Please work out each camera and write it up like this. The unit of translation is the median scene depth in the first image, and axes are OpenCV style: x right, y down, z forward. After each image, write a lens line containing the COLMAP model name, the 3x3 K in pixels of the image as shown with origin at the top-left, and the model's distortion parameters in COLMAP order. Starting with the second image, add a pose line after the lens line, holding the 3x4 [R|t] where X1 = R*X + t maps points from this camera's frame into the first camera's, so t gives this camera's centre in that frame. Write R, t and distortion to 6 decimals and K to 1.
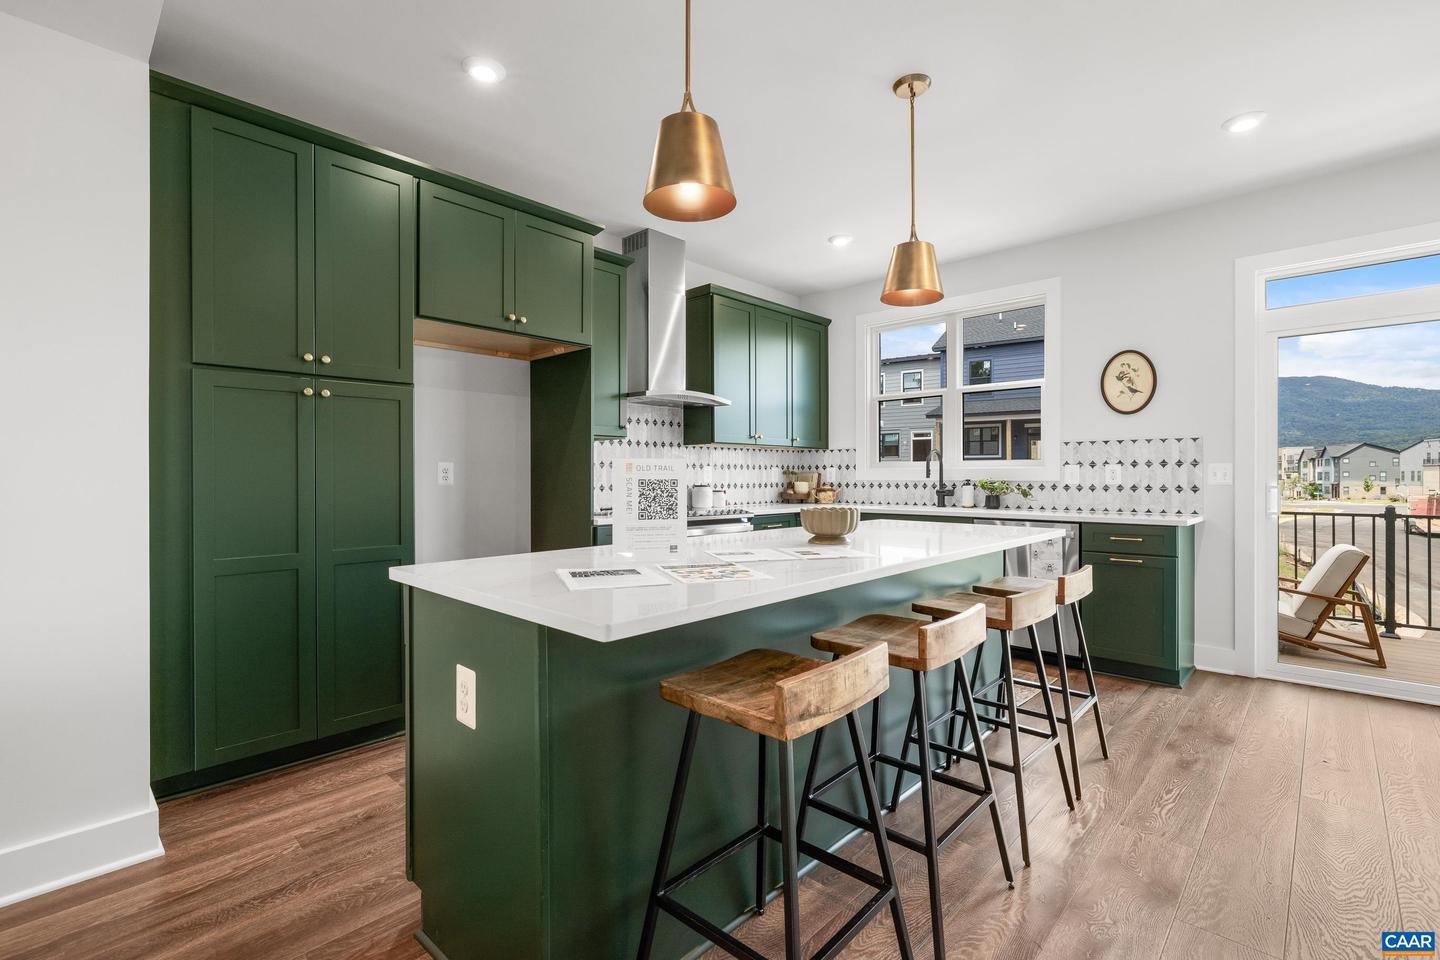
lens RADIAL K [[655.7, 0, 719.0], [0, 655.7, 480.6], [0, 0, 1]] dist [-0.001848, -0.000699]
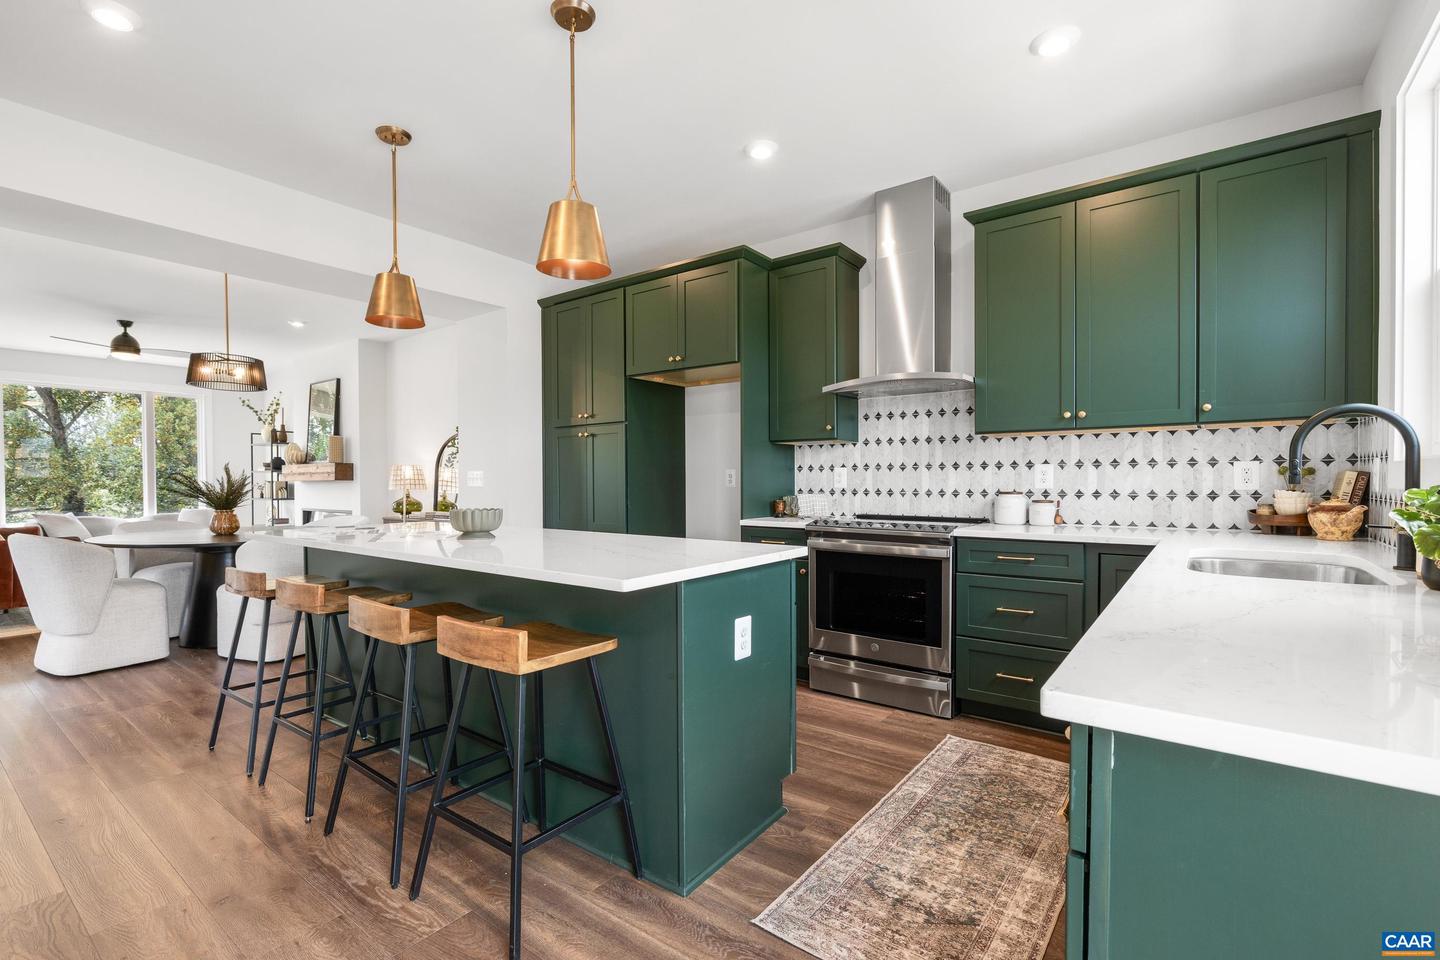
lens RADIAL K [[655.7, 0, 720.0], [0, 655.7, 484.3], [0, 0, 1]] dist [-0.001848, -0.000699]
pose [[0.102841, 0.002391, -0.994695, 0.708688], [-0.006544, 0.999977, 0.001727, -0.000269], [0.994676, 0.006331, 0.102854, 0.679825]]
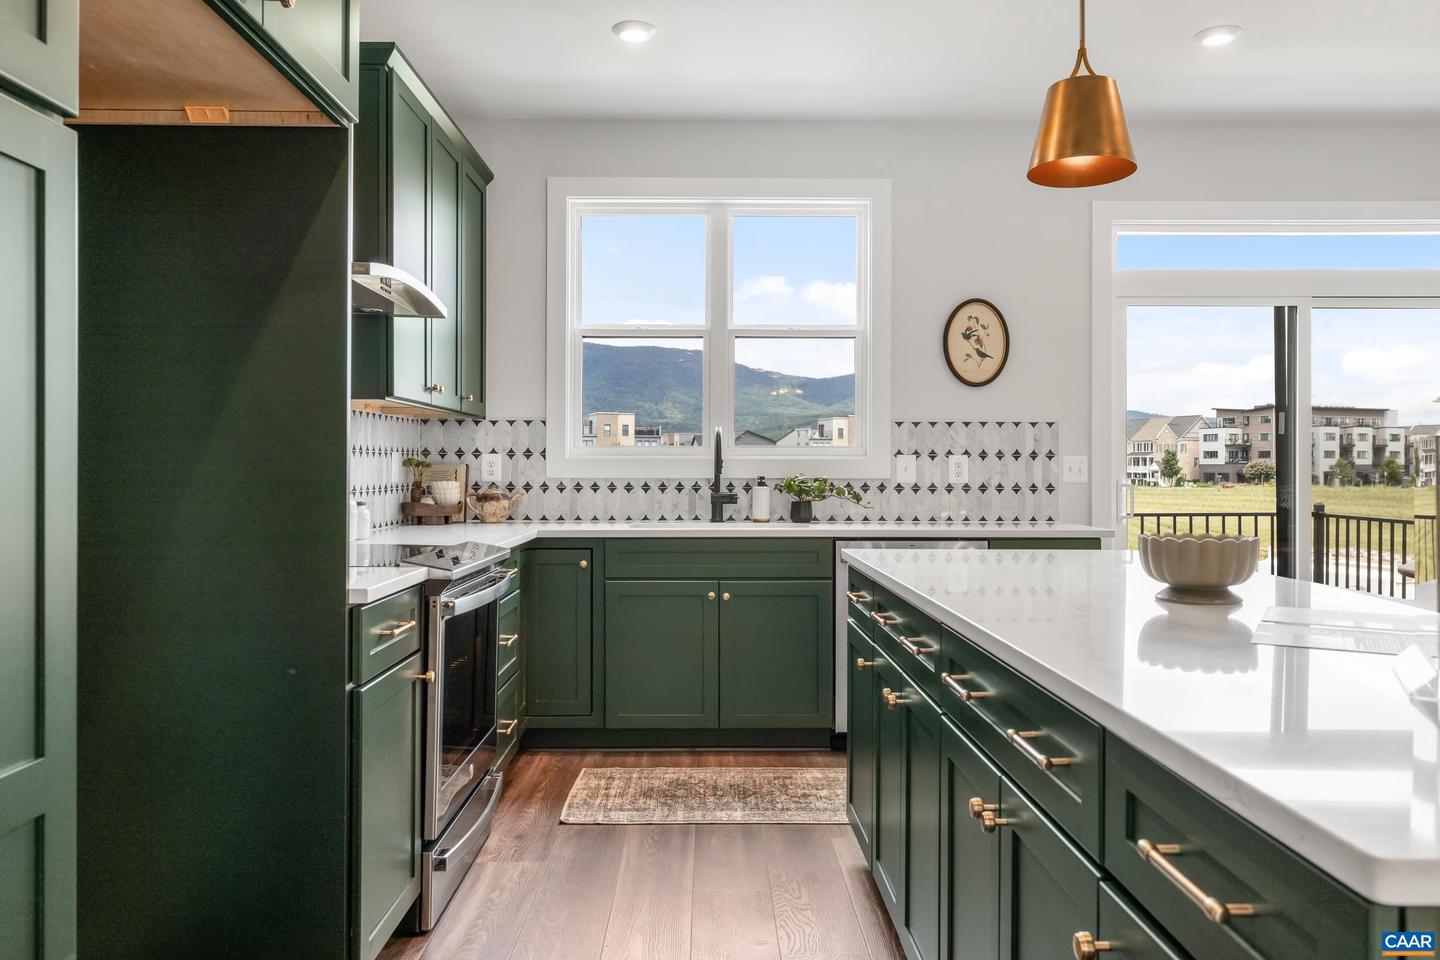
lens RADIAL K [[1050.2, 0, 720.8], [0, 1050.2, 466.5], [0, 0, 1]] dist [0.005740, 0.003405]
pose [[0.720283, 0.003305, 0.693672, -0.367879], [0.002069, 0.999974, -0.006913, -0.004812], [-0.693677, 0.006414, 0.720258, 0.336316]]
